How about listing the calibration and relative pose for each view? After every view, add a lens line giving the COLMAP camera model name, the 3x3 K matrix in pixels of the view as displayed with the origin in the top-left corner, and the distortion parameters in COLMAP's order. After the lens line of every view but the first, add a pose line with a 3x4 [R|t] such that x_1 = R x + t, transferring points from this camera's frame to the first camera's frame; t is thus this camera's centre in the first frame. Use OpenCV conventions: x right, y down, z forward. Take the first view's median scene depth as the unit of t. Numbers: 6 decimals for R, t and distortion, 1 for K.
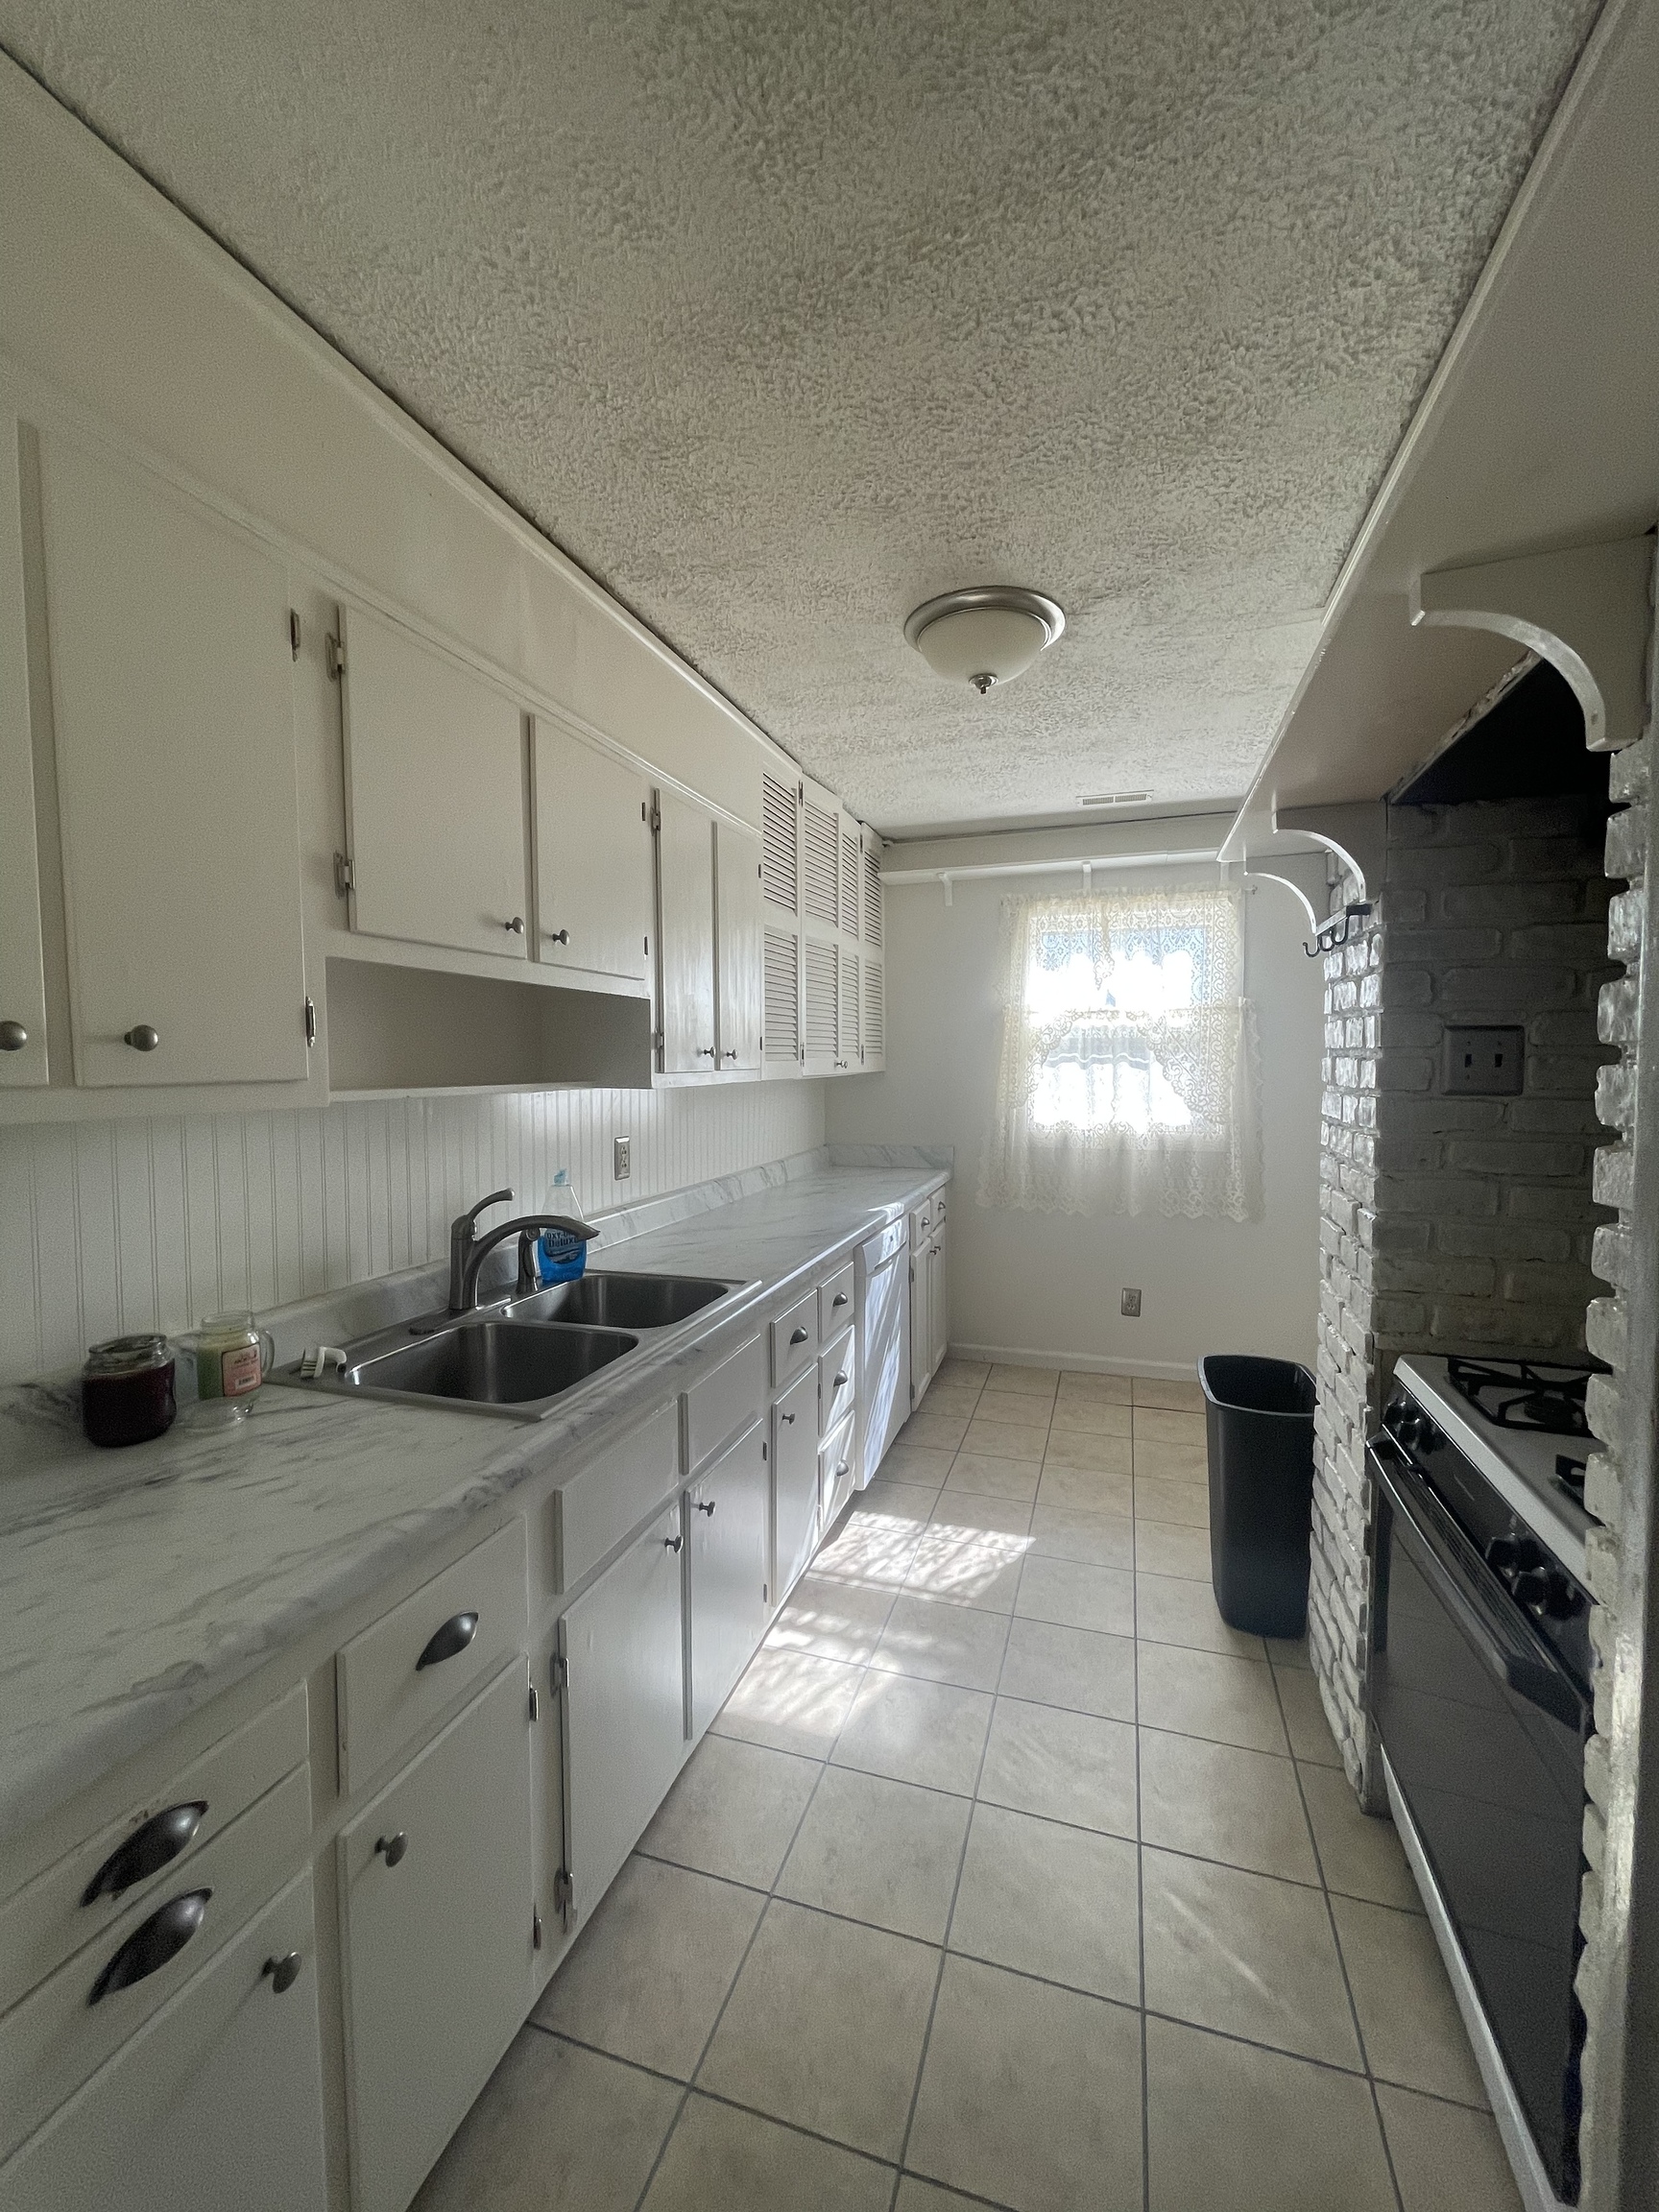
lens RADIAL K [[893.7, 0, 830.6], [0, 893.7, 1101.9], [0, 0, 1]] dist [-0.004723, -0.000091]
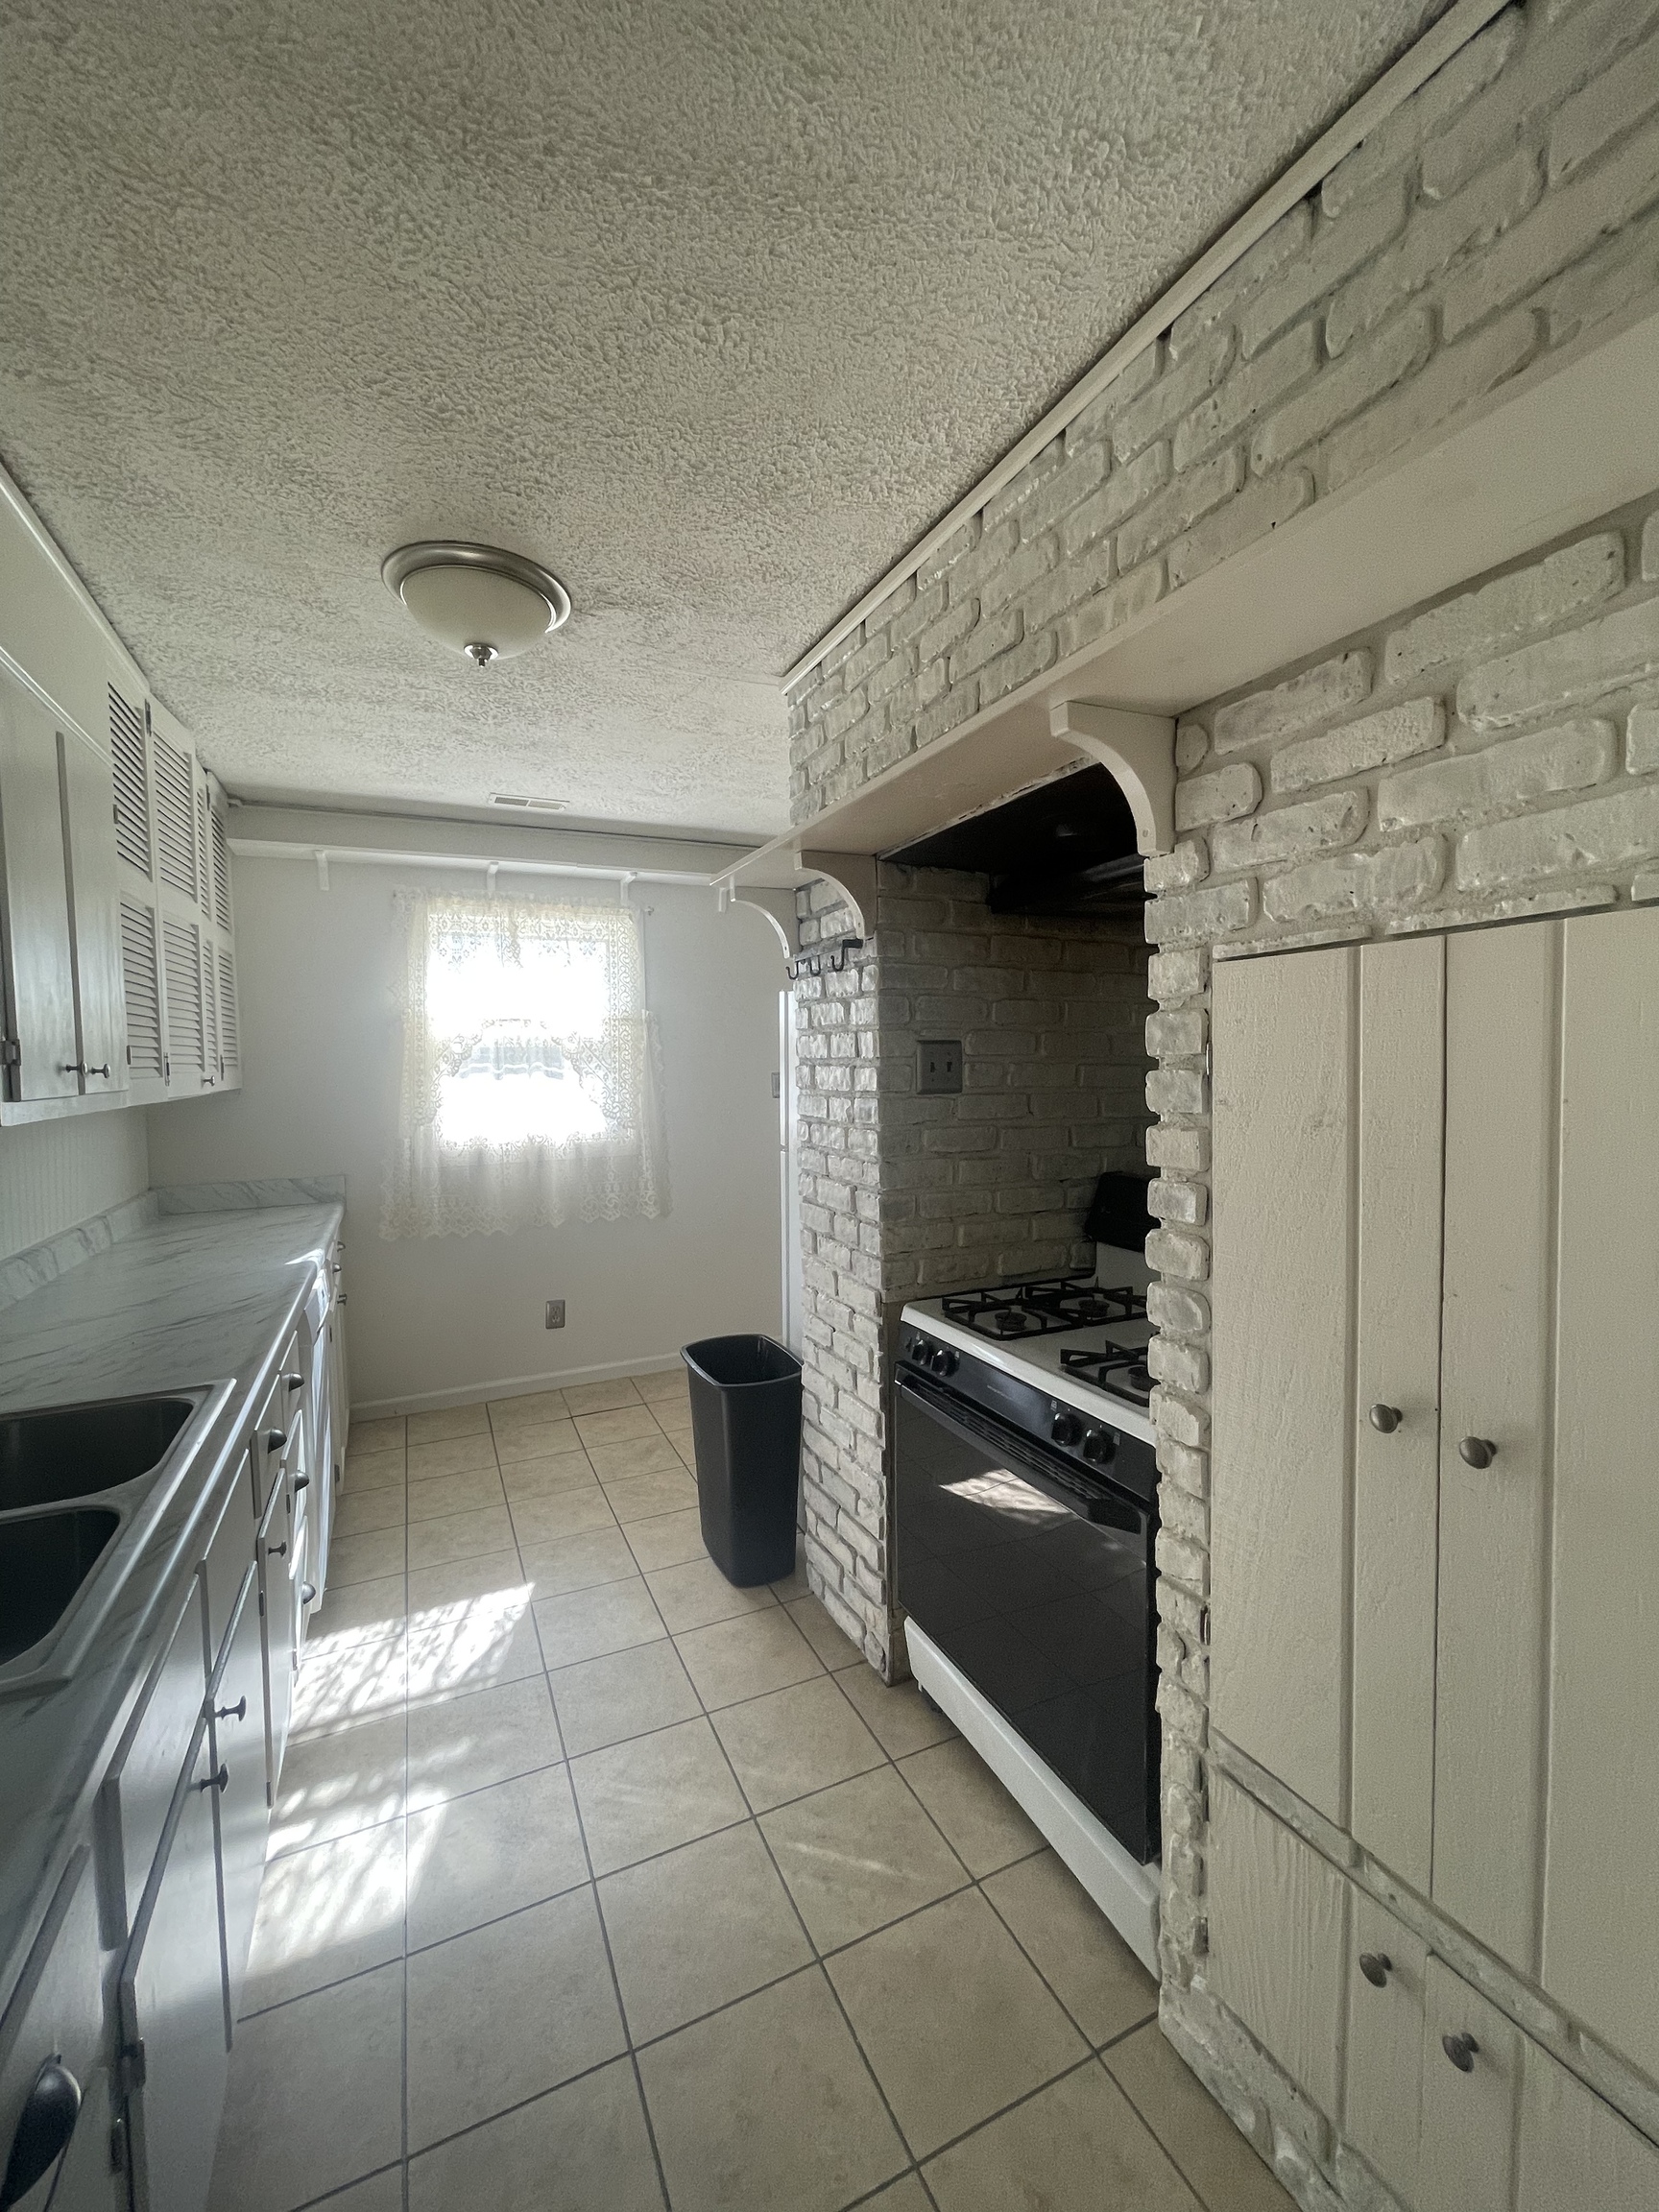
lens RADIAL K [[893.7, 0, 822.5], [0, 893.7, 1101.9], [0, 0, 1]] dist [-0.004723, -0.000091]
pose [[0.721527, -0.039648, 0.691250, -0.210757], [0.045576, 0.998914, 0.009723, -0.011309], [-0.690885, 0.024489, 0.722550, 0.121027]]
